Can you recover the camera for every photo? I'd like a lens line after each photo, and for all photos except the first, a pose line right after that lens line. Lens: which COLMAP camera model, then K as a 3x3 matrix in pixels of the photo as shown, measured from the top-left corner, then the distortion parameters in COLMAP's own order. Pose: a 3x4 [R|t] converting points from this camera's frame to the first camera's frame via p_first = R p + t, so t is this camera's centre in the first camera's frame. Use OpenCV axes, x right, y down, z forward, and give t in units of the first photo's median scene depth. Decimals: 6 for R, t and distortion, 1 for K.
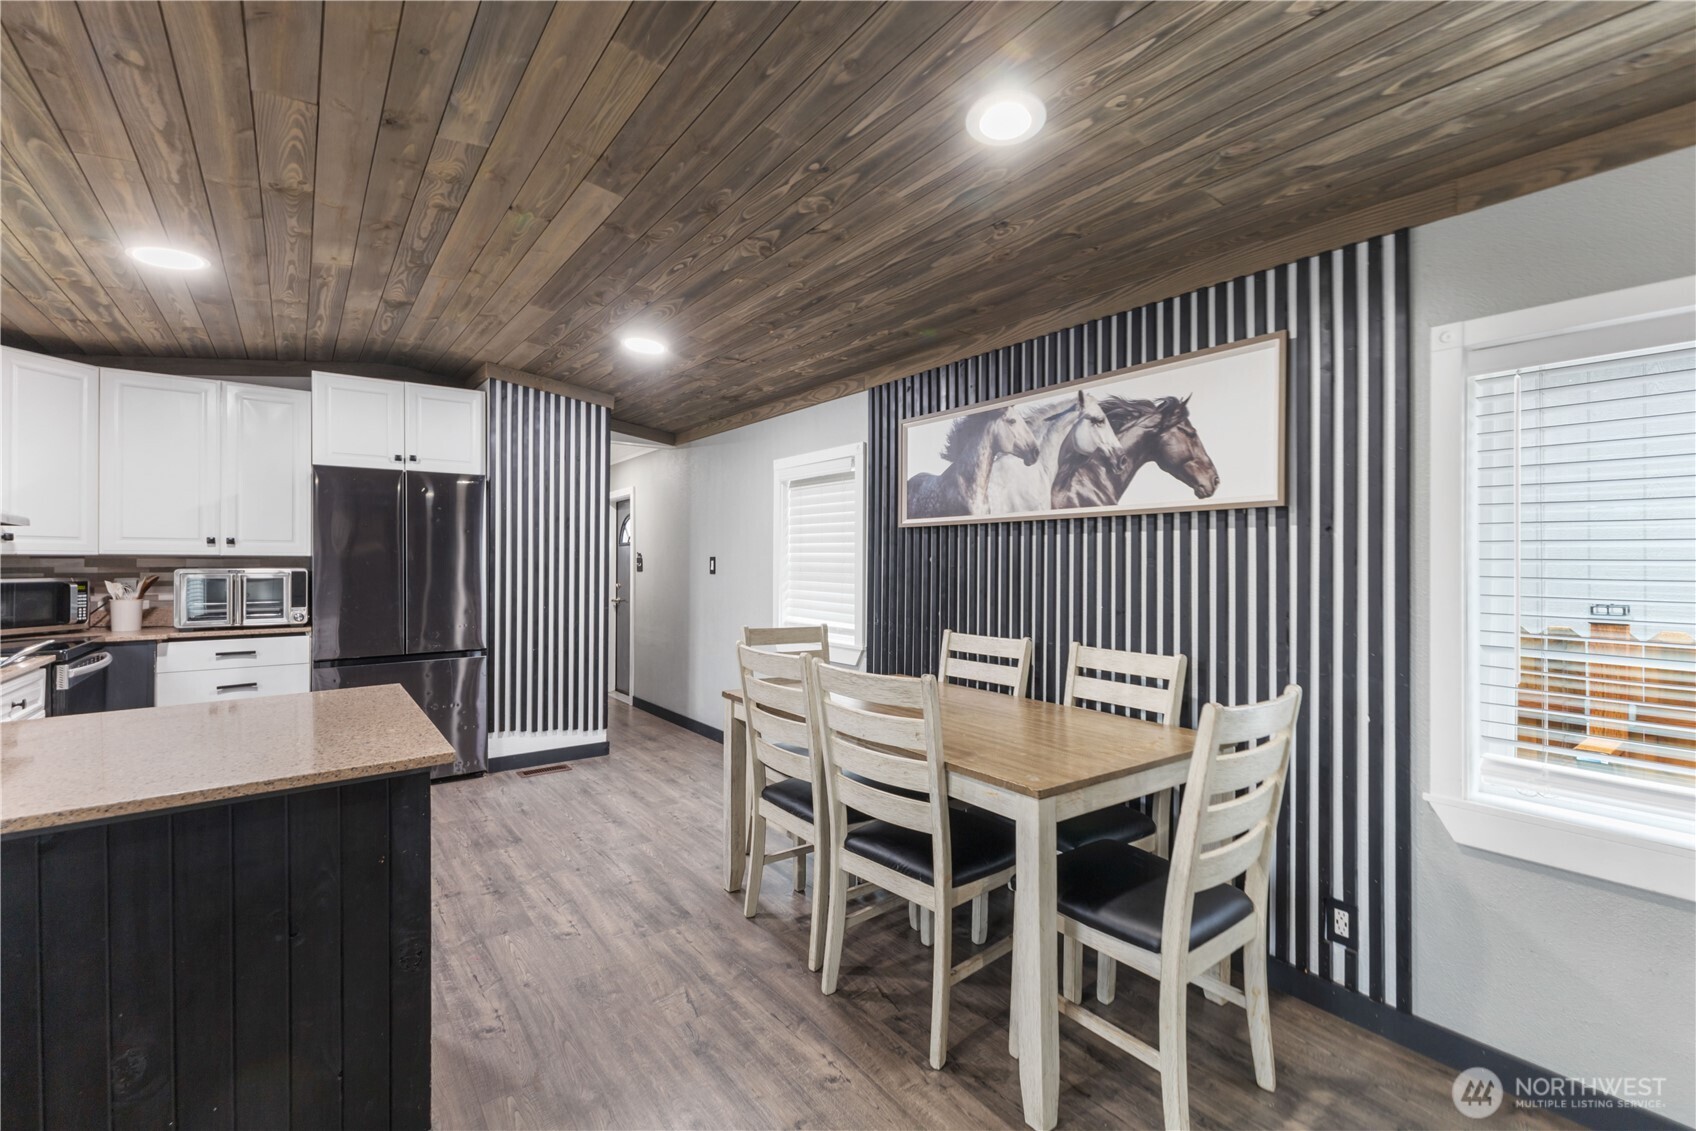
lens RADIAL K [[734.4, 0, 849.7], [0, 734.4, 559.1], [0, 0, 1]] dist [0.011426, -0.001644]
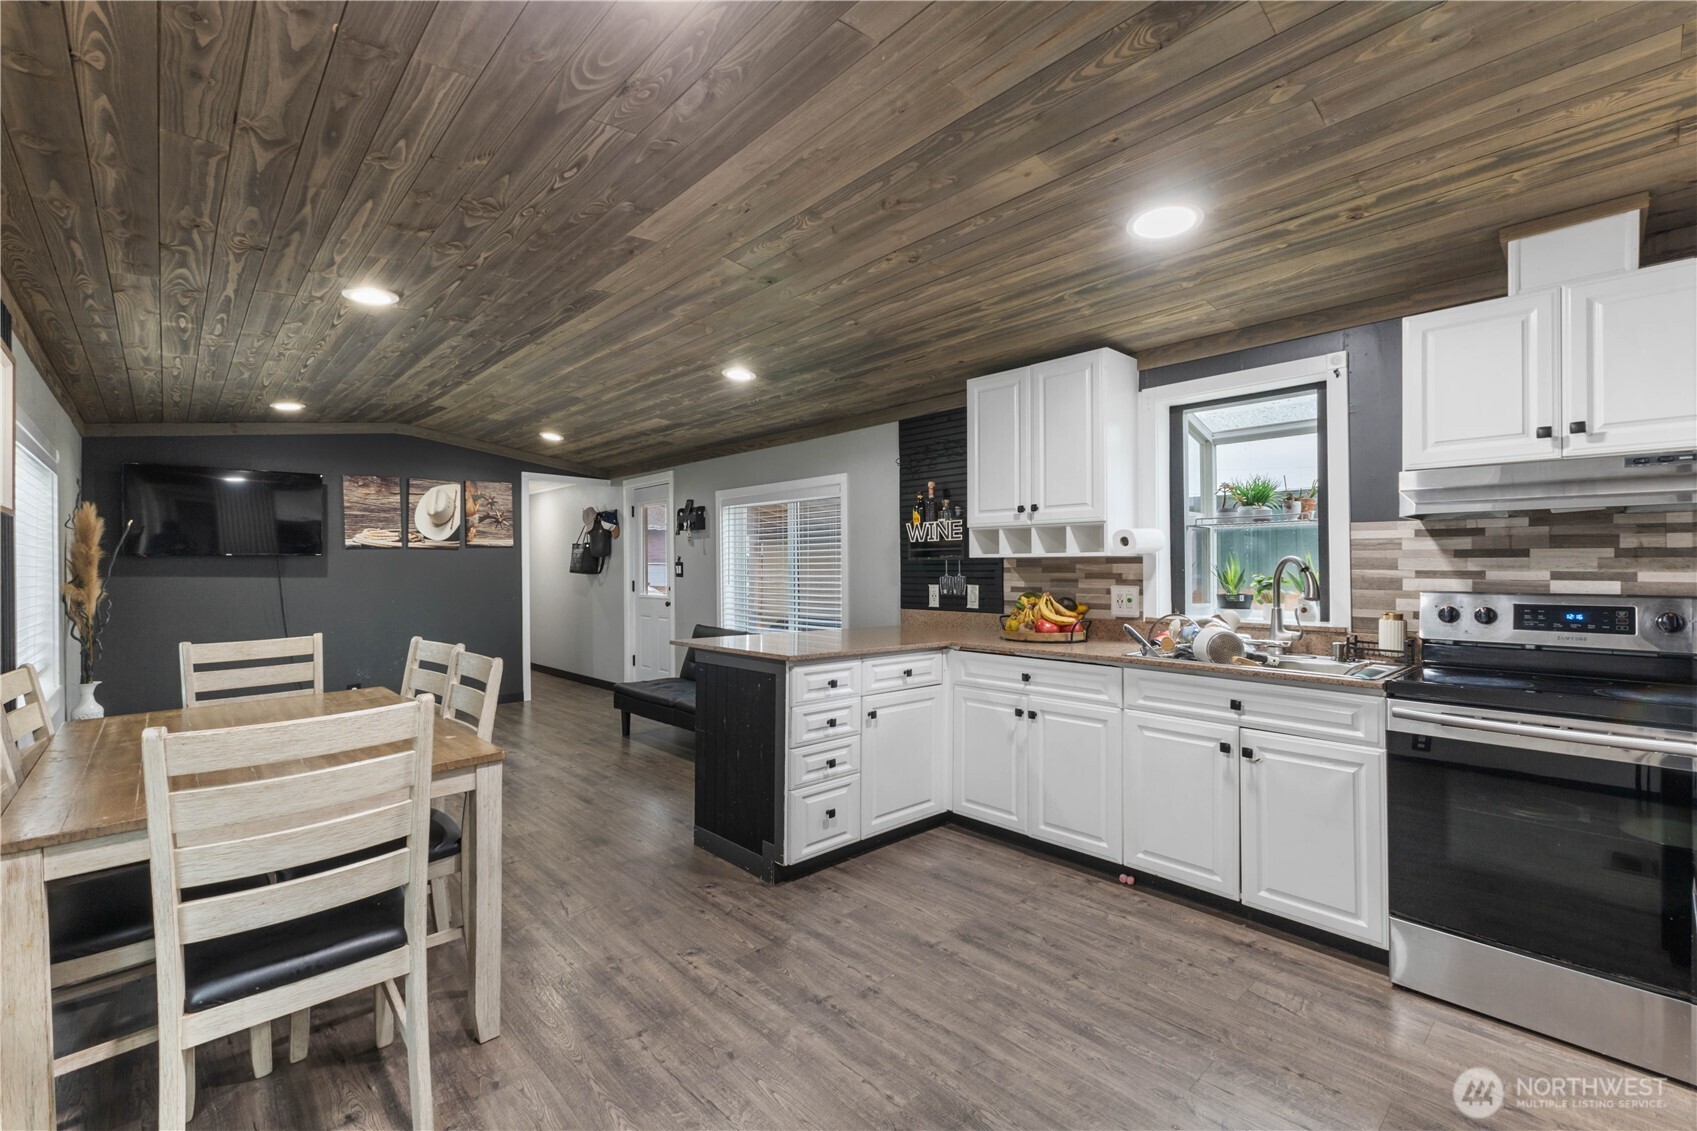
lens RADIAL K [[734.9, 0, 854.6], [0, 734.9, 562.9], [0, 0, 1]] dist [0.011426, -0.001644]
pose [[-0.994144, 0.000732, -0.108060, -0.453566], [0.002044, 0.999926, -0.012028, 0.011990], [0.108043, -0.012178, -0.994072, 1.831436]]
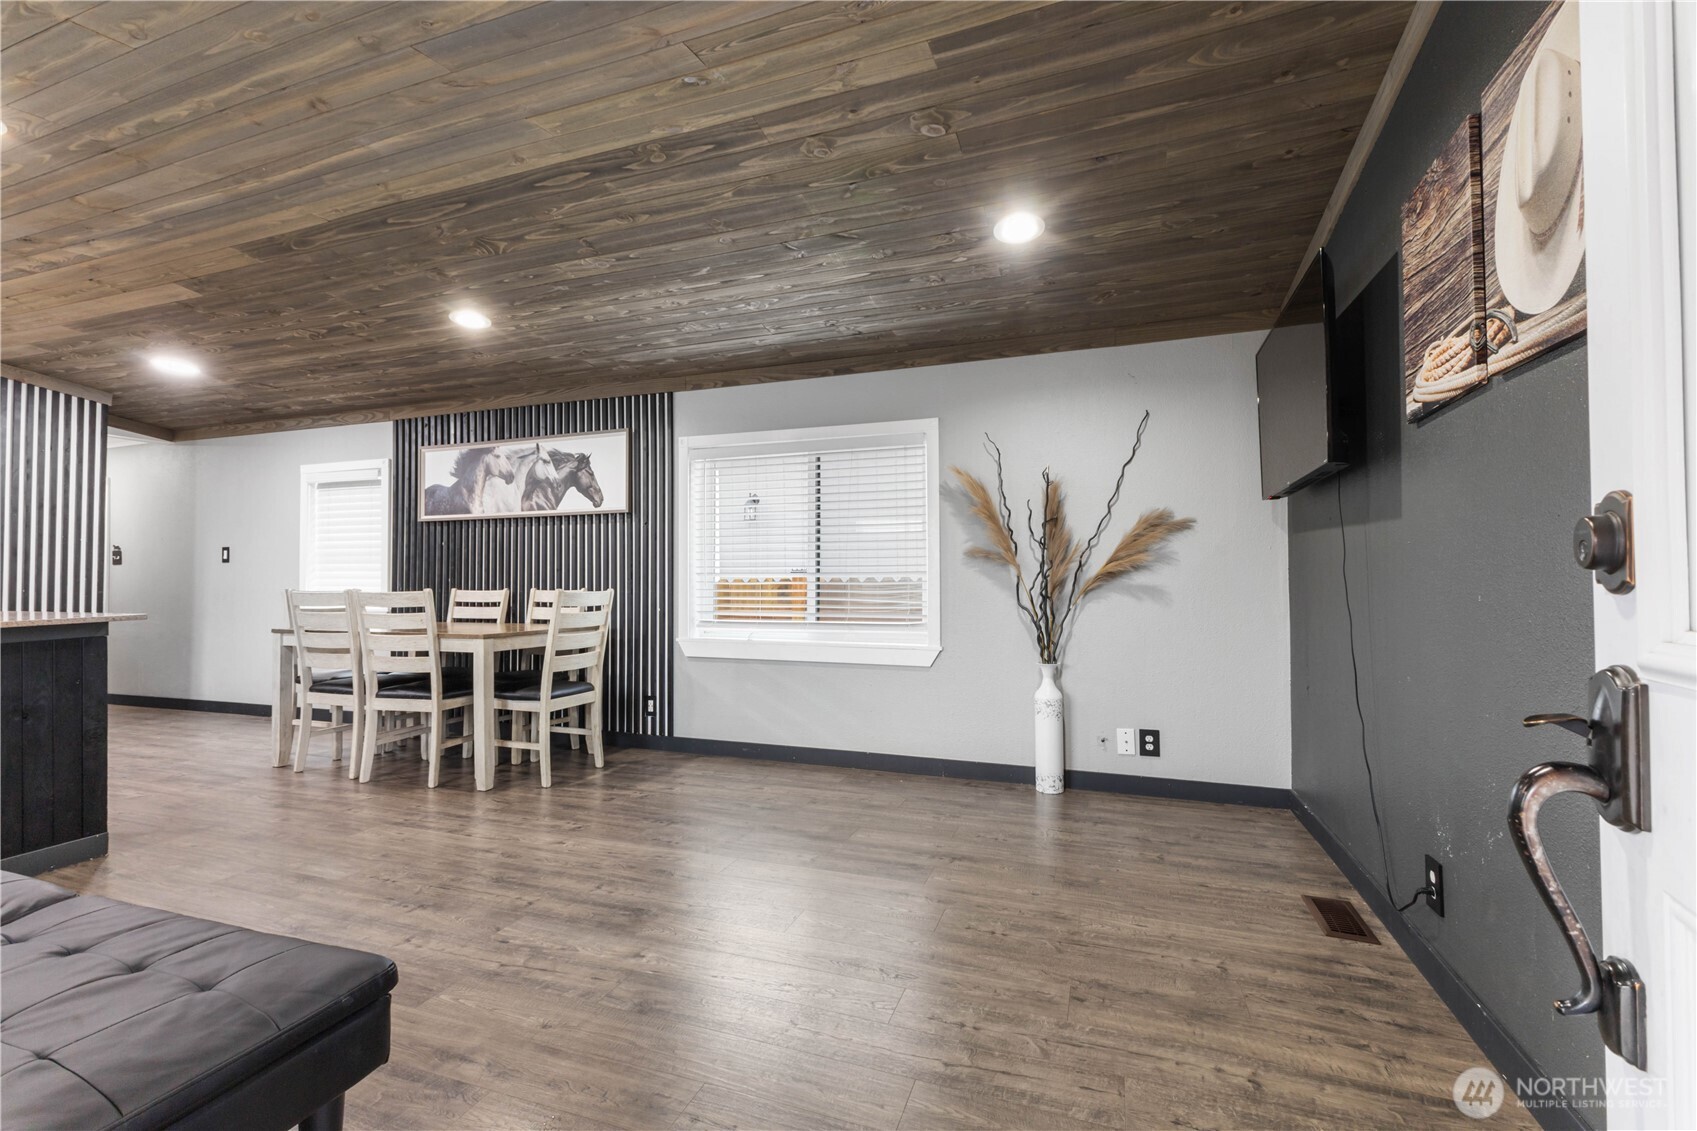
lens RADIAL K [[734.9, 0, 847.9], [0, 734.9, 559.8], [0, 0, 1]] dist [0.011426, -0.001644]
pose [[0.838761, 0.001997, 0.544495, -0.017717], [0.007450, 0.999858, -0.015144, 0.079447], [-0.544448, 0.016759, 0.838627, -0.875728]]
